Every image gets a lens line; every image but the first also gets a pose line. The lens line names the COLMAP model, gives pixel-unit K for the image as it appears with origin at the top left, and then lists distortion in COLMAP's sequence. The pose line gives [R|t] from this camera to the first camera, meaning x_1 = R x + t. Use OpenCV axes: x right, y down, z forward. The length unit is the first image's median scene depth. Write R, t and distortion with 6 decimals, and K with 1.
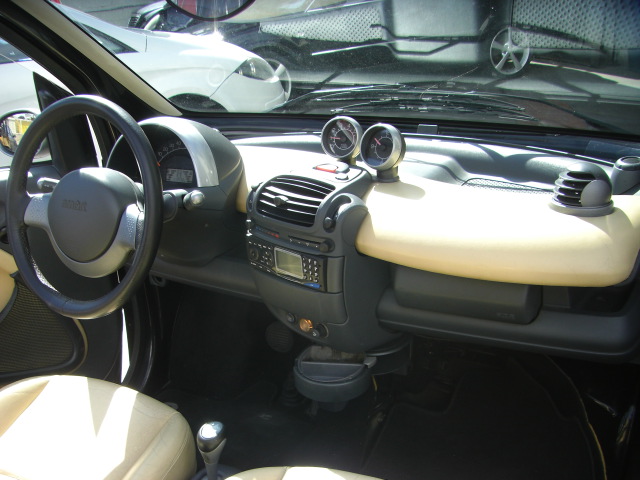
lens RADIAL K [[713.1, 0, 287.8], [0, 713.1, 335.4], [0, 0, 1]] dist [-0.154384, 0.035101]
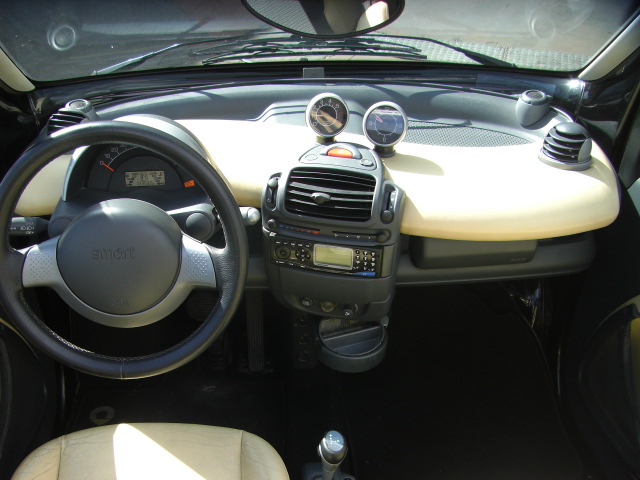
lens RADIAL K [[713.1, 0, 287.8], [0, 713.1, 335.4], [0, 0, 1]] dist [-0.154384, 0.035101]
pose [[0.840422, -0.301726, 0.450169, -0.531067], [0.211331, 0.947378, 0.240445, -0.248946], [-0.499029, -0.106941, 0.859961, 0.158381]]
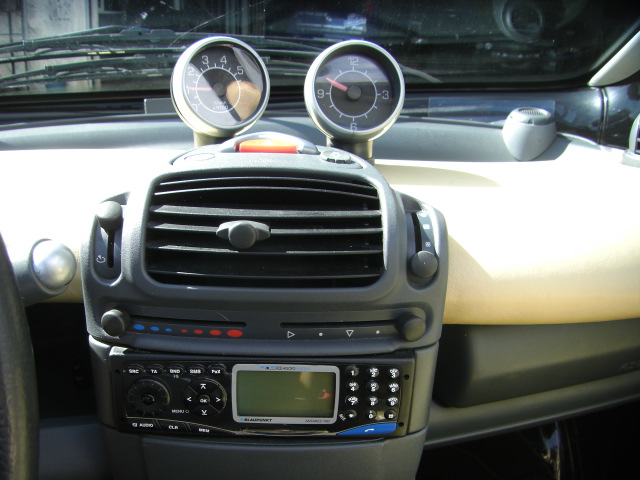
lens RADIAL K [[713.1, 0, 287.8], [0, 713.1, 335.4], [0, 0, 1]] dist [-0.154384, 0.035101]
pose [[0.677388, -0.241757, 0.694766, -0.250938], [0.281944, 0.957655, 0.058343, -0.151721], [-0.679451, 0.156365, 0.716866, 0.716799]]
